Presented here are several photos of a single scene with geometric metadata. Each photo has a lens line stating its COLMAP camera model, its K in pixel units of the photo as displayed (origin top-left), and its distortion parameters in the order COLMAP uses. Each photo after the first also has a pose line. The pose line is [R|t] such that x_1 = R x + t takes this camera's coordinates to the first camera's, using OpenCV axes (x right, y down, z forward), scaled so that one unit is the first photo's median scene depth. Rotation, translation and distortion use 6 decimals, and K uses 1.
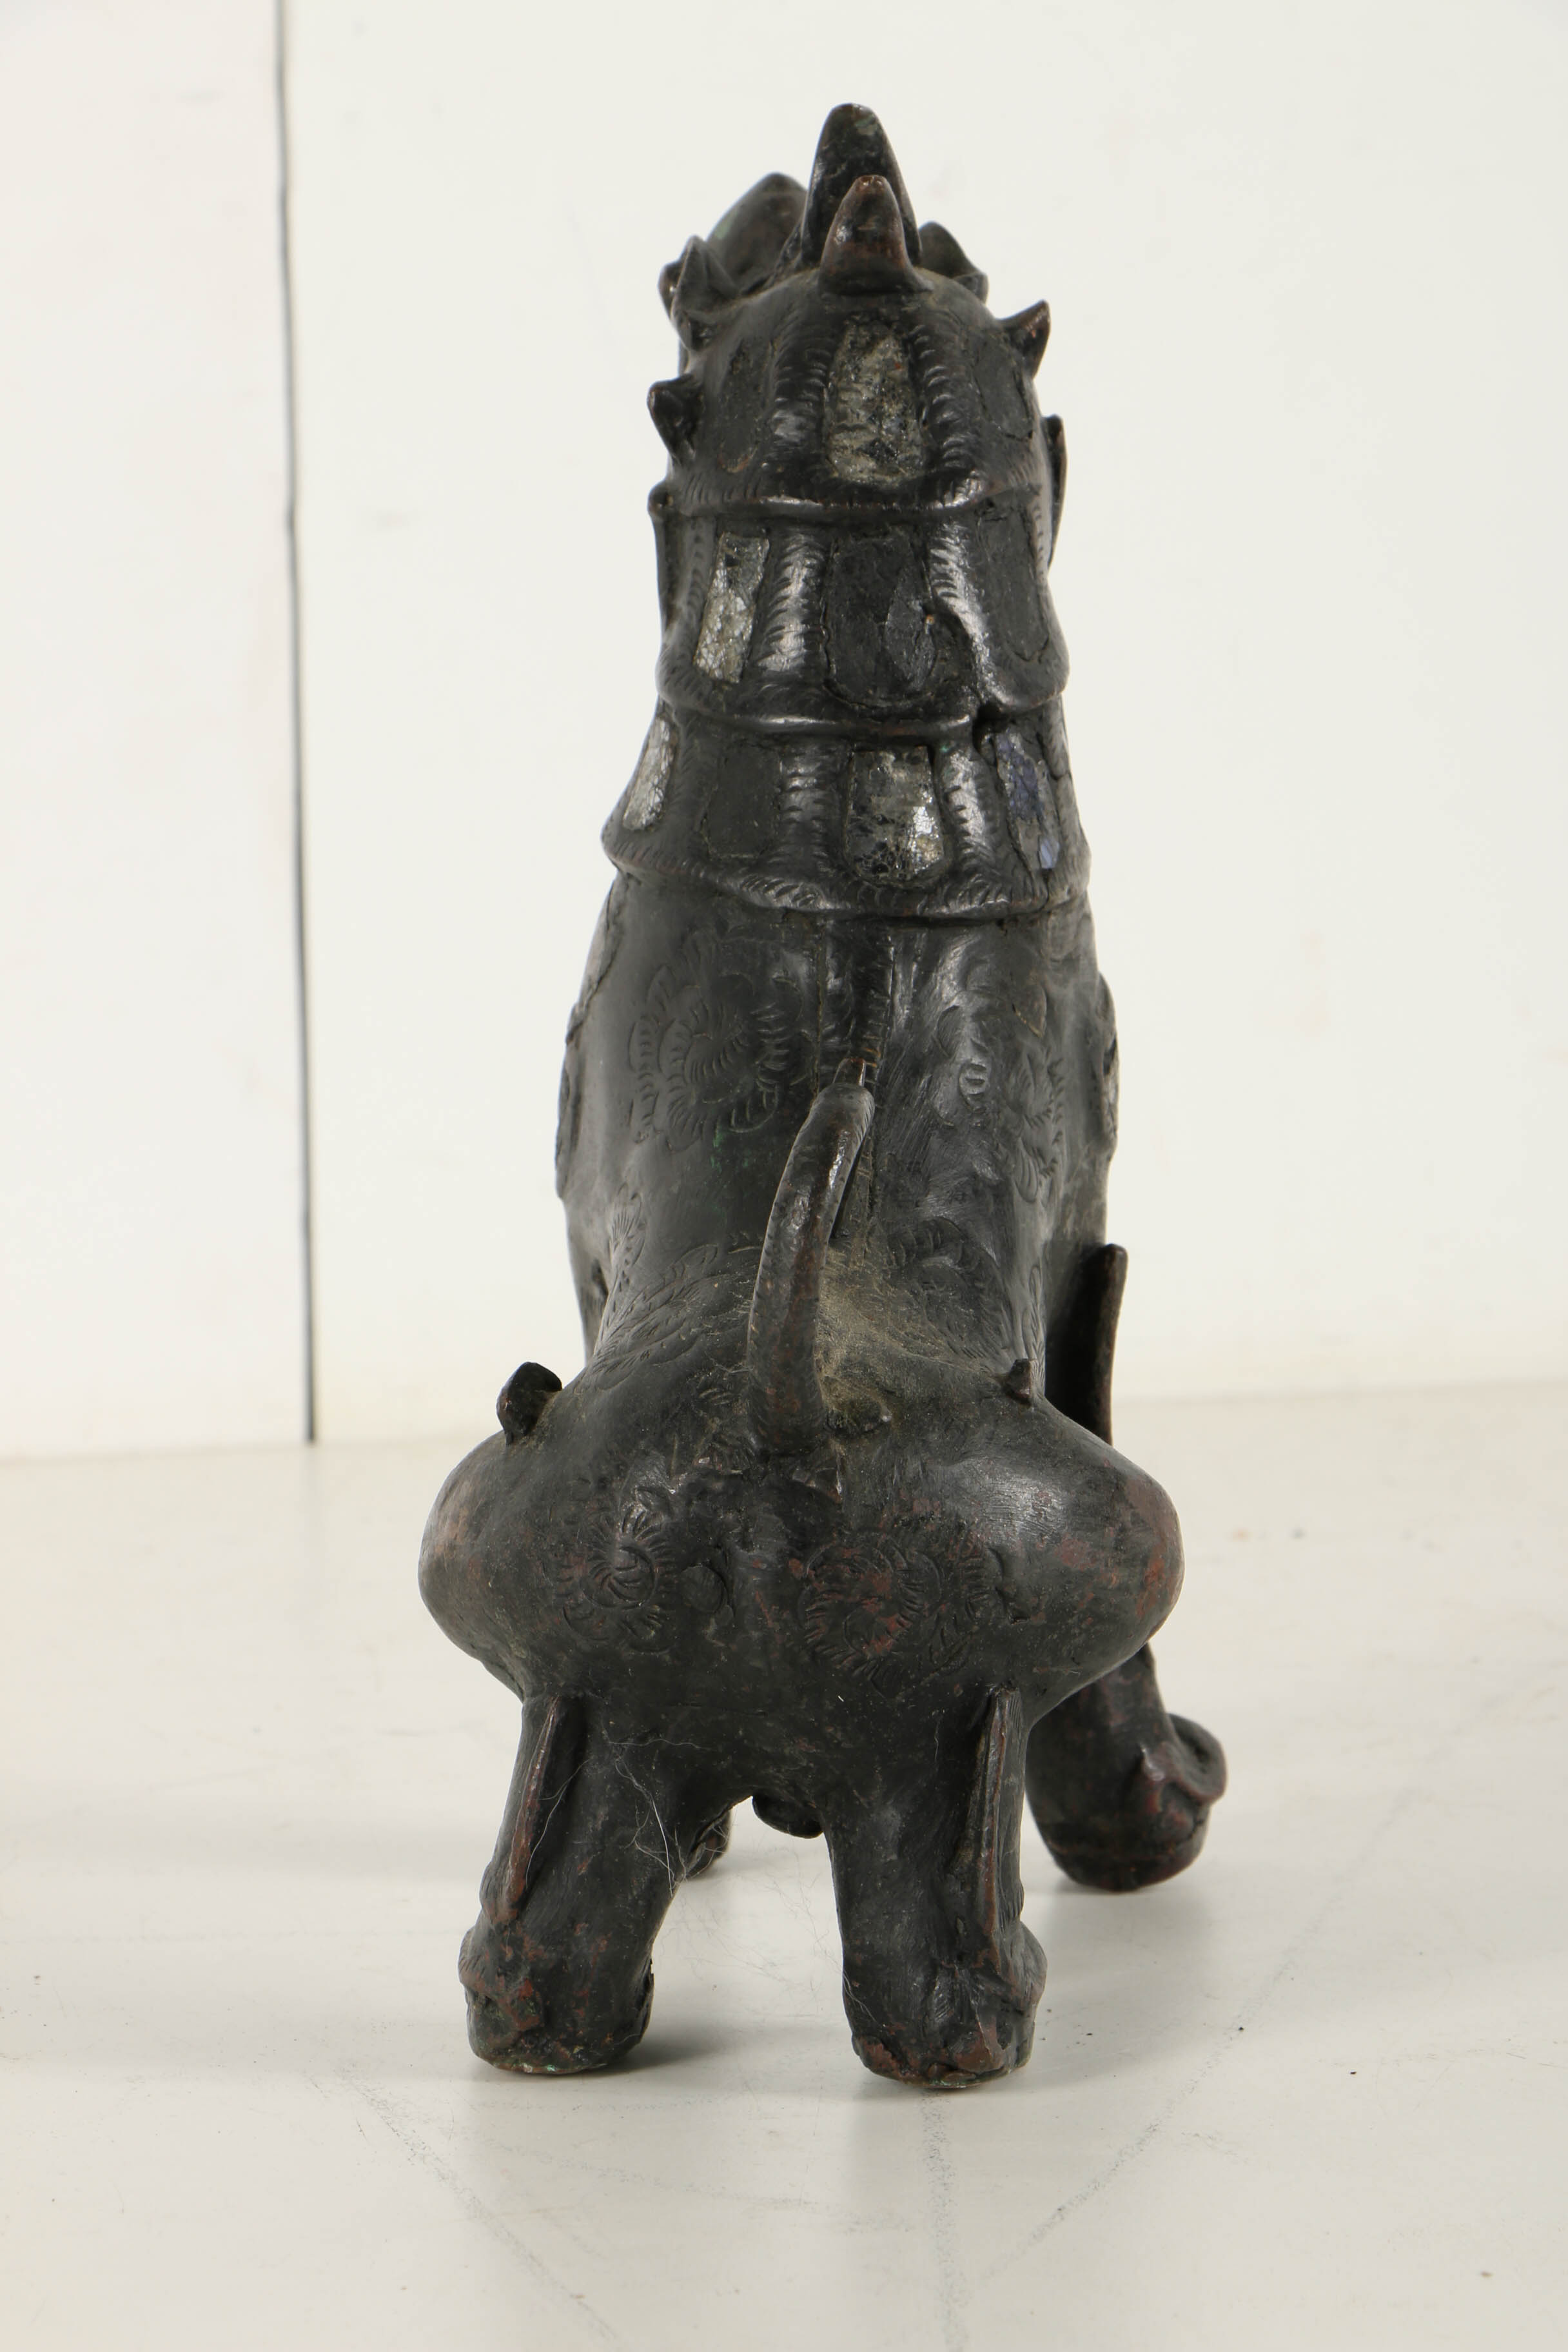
lens RADIAL K [[8285.5, 0, 725.3], [0, 8285.5, 1279.8], [0, 0, 1]] dist [0.627246, 0.000000]
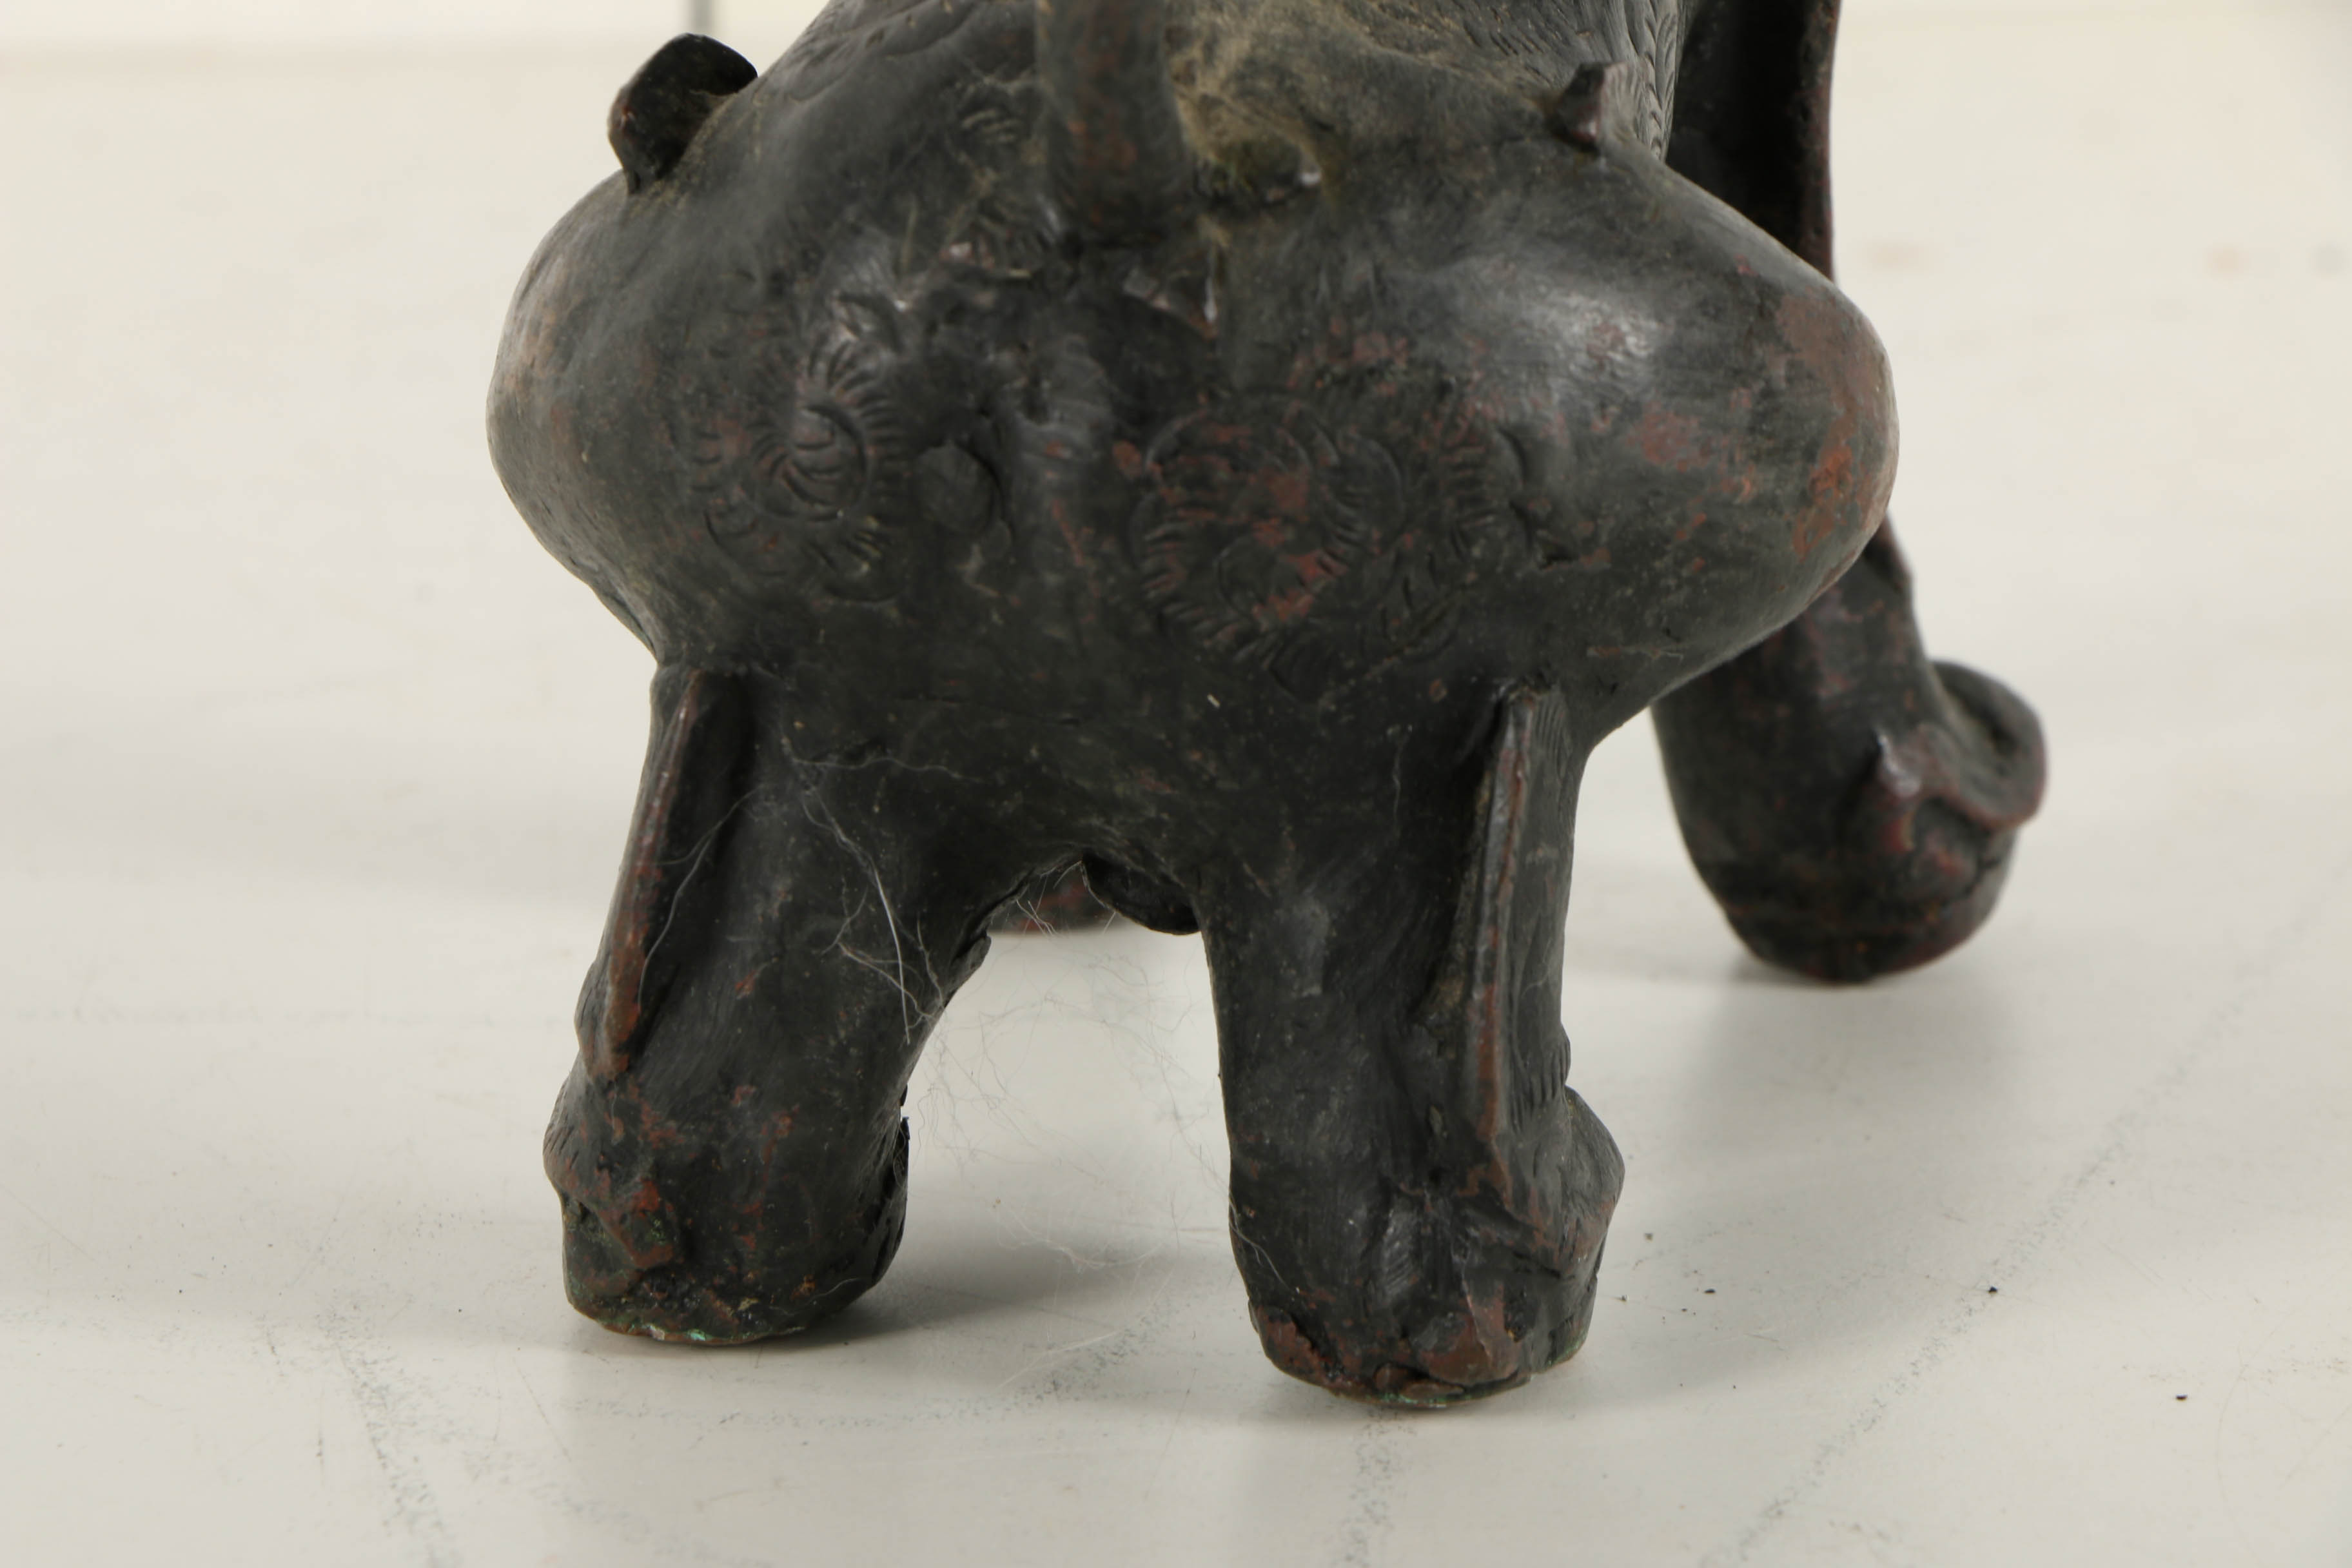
lens RADIAL K [[11360.0, 0, 1155.2], [0, 11360.0, 788.3], [0, 0, 1]] dist [1.026080, 0.000000]
pose [[0.997328, 0.033821, -0.064749, 0.054025], [-0.027034, 0.994318, 0.102964, -0.017864], [0.067863, -0.100939, 0.992575, 0.257100]]
